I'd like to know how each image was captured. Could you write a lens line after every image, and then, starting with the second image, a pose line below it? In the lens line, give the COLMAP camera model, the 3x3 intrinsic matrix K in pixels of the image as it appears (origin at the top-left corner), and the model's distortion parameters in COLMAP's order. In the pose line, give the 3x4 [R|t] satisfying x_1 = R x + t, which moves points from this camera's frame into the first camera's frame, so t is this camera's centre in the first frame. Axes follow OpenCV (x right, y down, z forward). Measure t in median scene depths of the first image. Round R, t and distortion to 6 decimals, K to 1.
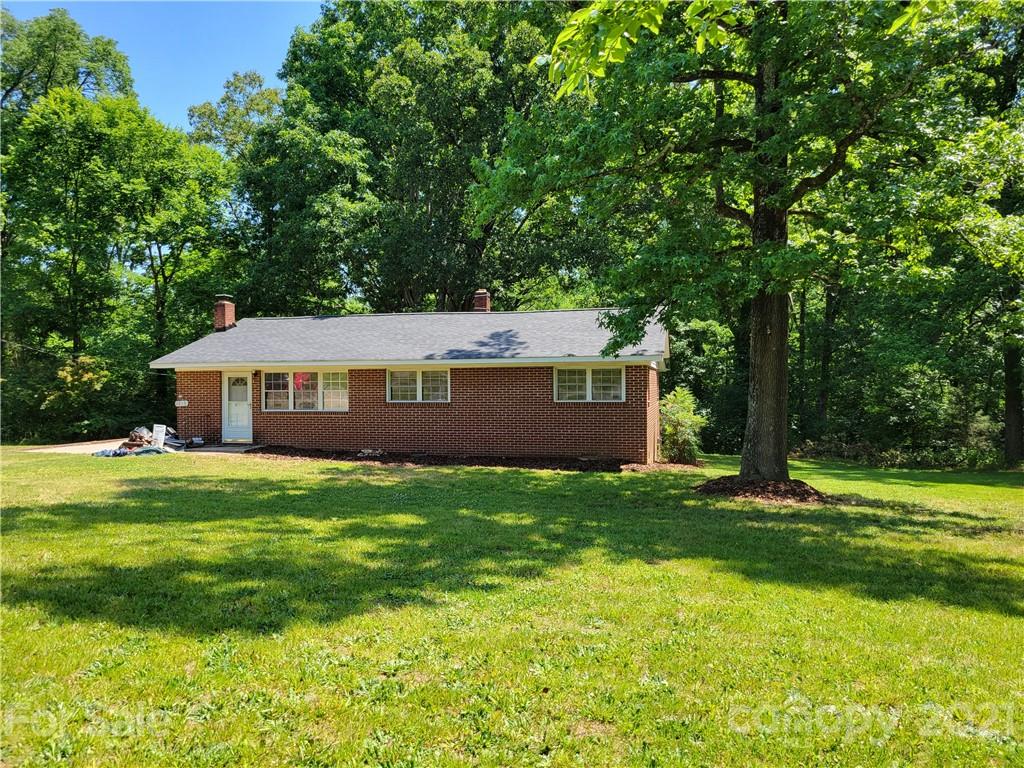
lens RADIAL K [[770.9, 0, 509.9], [0, 770.9, 387.0], [0, 0, 1]] dist [0.038327, -0.016900]
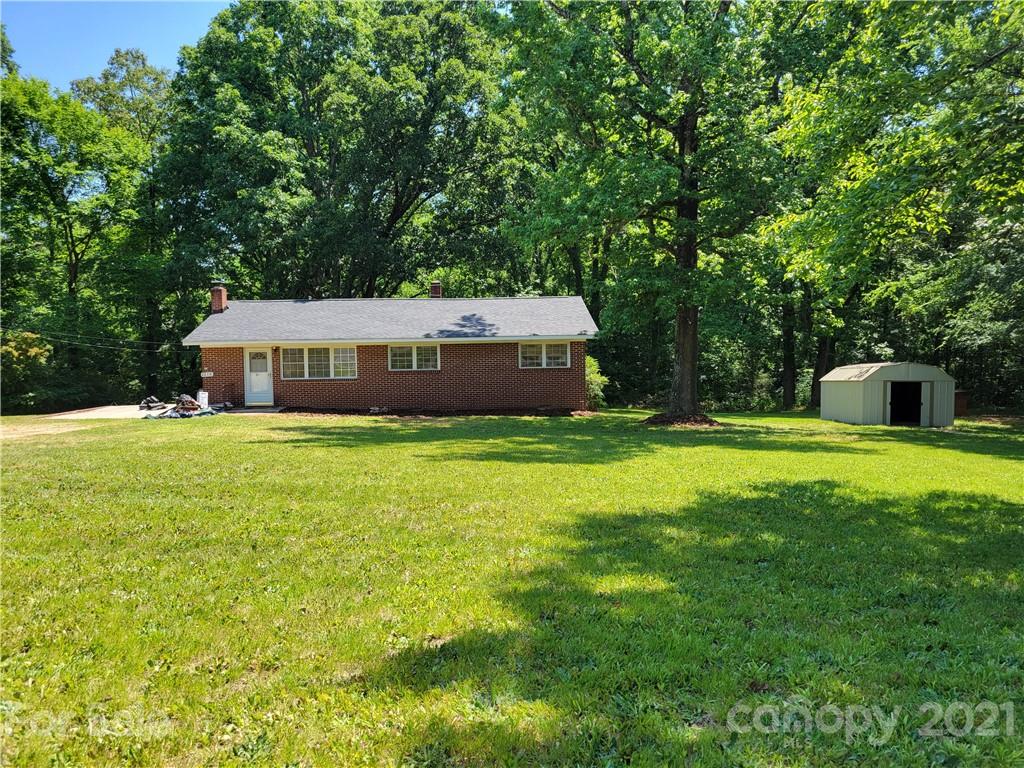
lens RADIAL K [[770.9, 0, 517.0], [0, 770.9, 385.6], [0, 0, 1]] dist [0.038327, -0.016900]
pose [[0.961237, -0.022224, 0.274827, -0.257925], [0.010523, 0.998977, 0.043977, -0.008217], [-0.275523, -0.039380, 0.960487, -0.254983]]
